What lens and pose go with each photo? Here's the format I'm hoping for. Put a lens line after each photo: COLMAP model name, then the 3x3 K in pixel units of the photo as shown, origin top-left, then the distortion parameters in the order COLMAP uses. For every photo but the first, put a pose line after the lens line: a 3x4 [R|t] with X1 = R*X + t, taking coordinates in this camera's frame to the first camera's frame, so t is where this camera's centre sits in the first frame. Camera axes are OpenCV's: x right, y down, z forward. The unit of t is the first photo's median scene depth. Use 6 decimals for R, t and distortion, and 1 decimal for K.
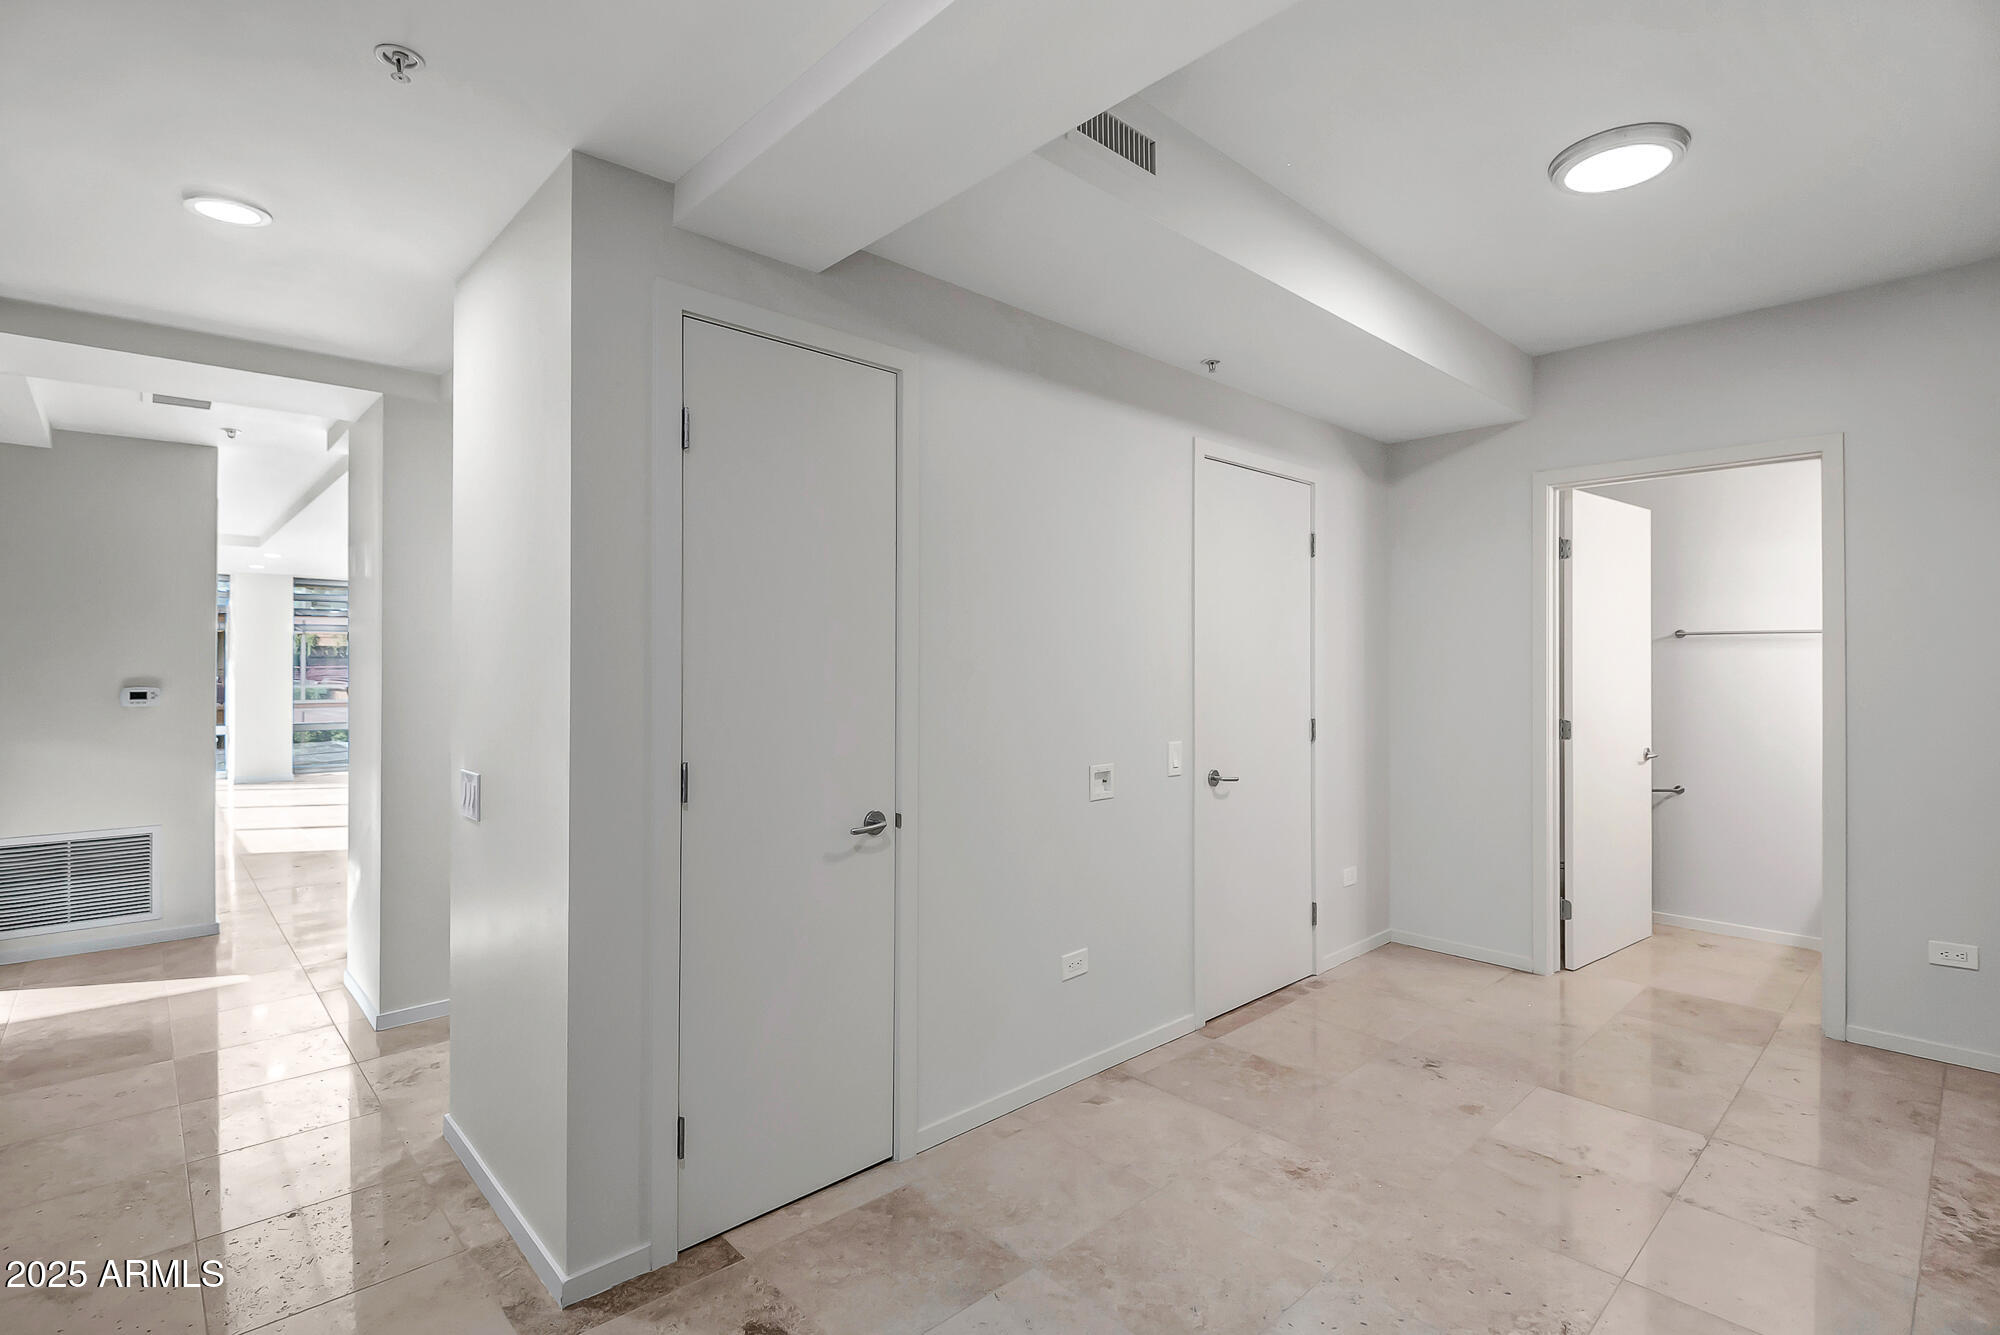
lens RADIAL K [[946.4, 0, 1000.0], [0, 946.4, 667.5], [0, 0, 1]] dist [0.019211, -0.026484]
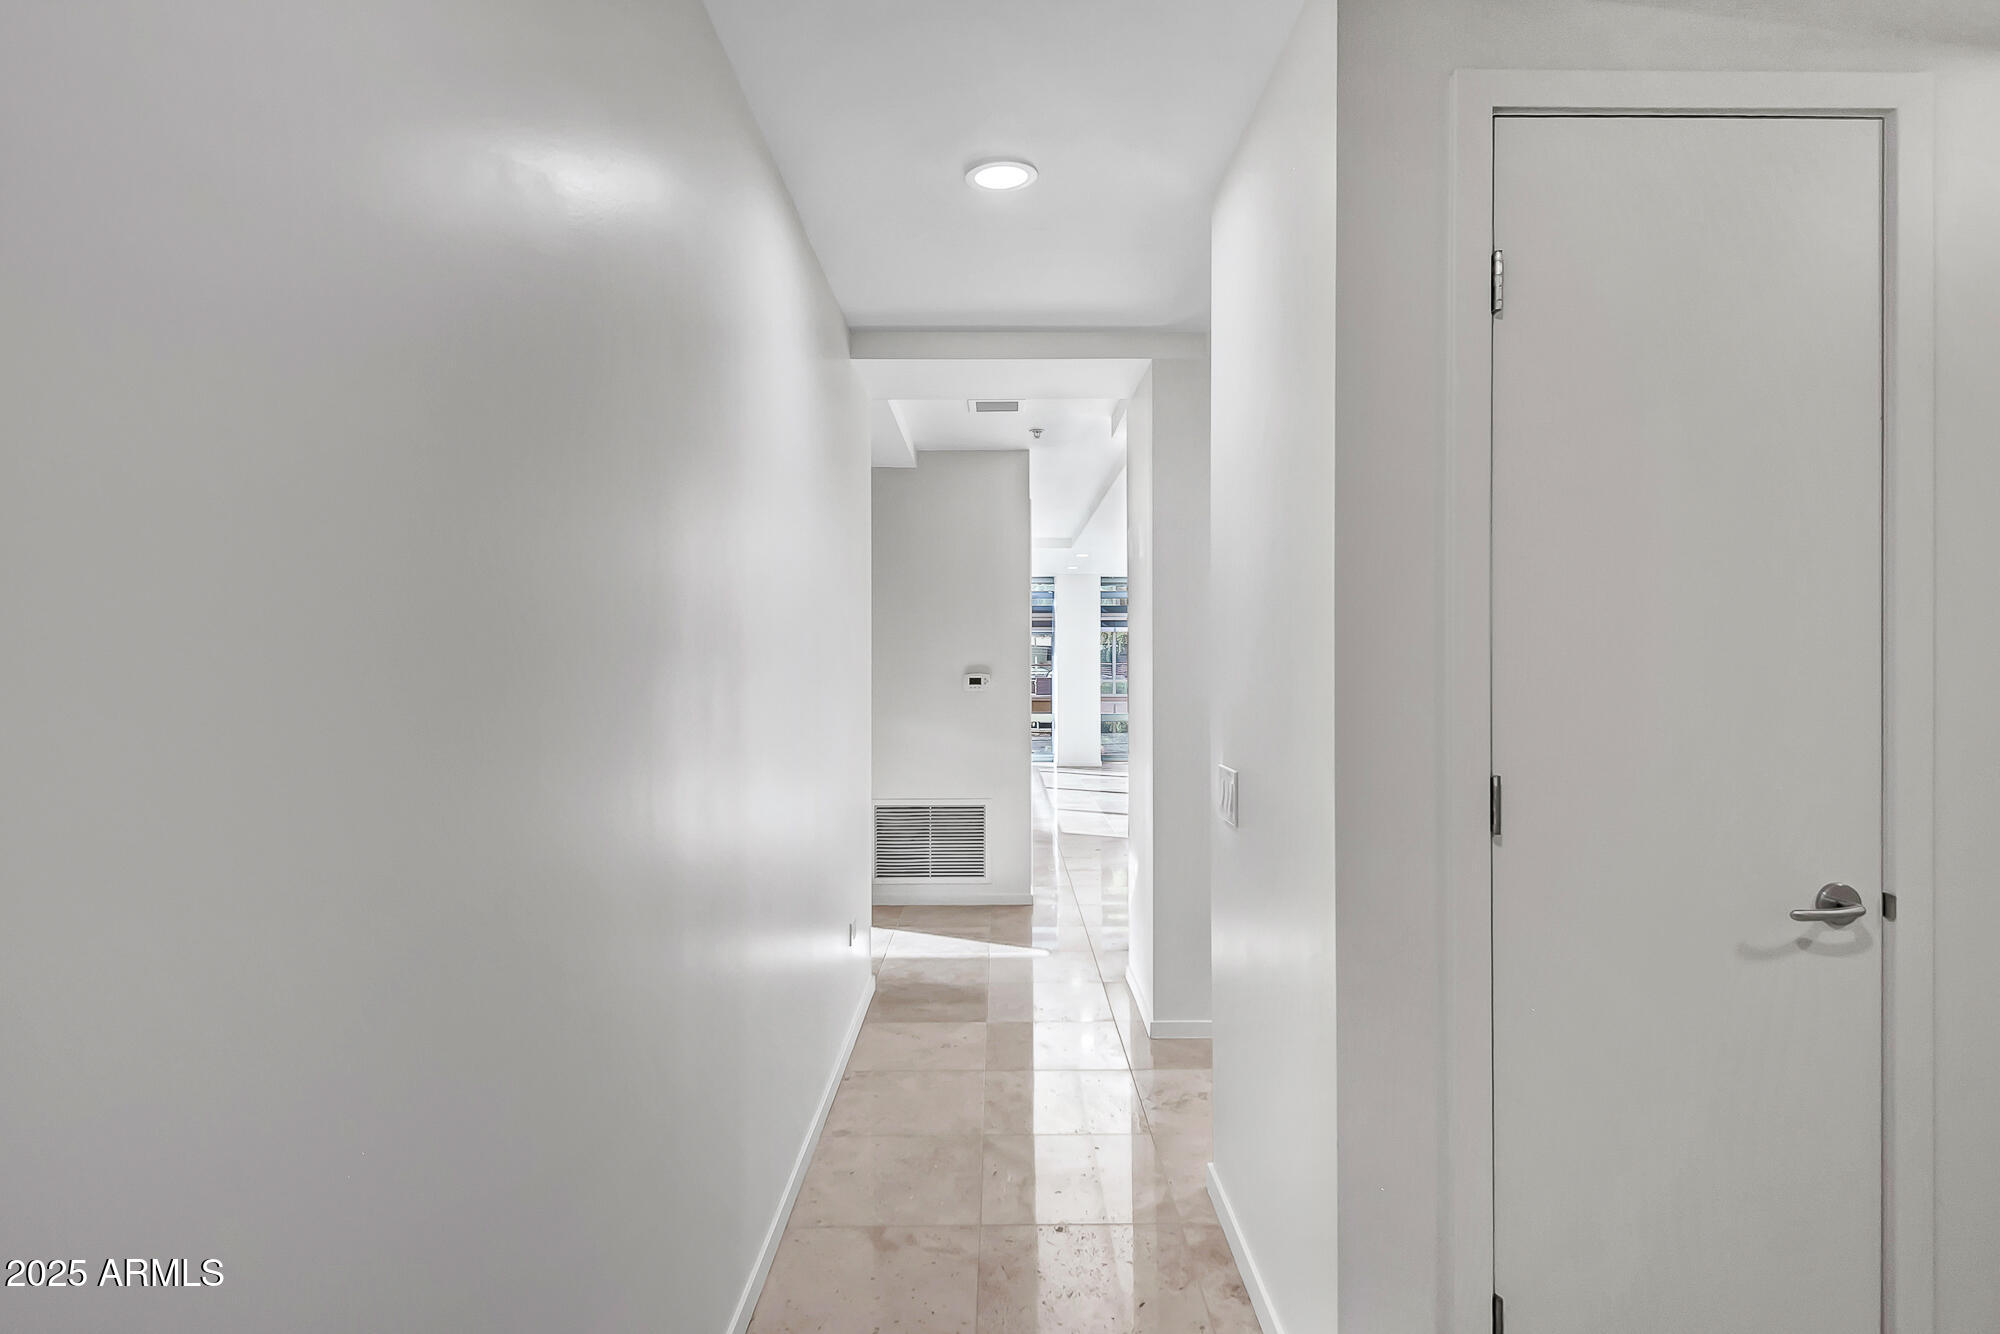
lens RADIAL K [[1075.4, 0, 1004.5], [0, 1075.4, 639.7], [0, 0, 1]] dist [0.065276, -0.050078]
pose [[0.741179, -0.011465, -0.671210, -0.038083], [-0.005142, 0.999728, -0.022755, 0.012538], [0.671288, 0.020317, 0.740918, 0.101000]]
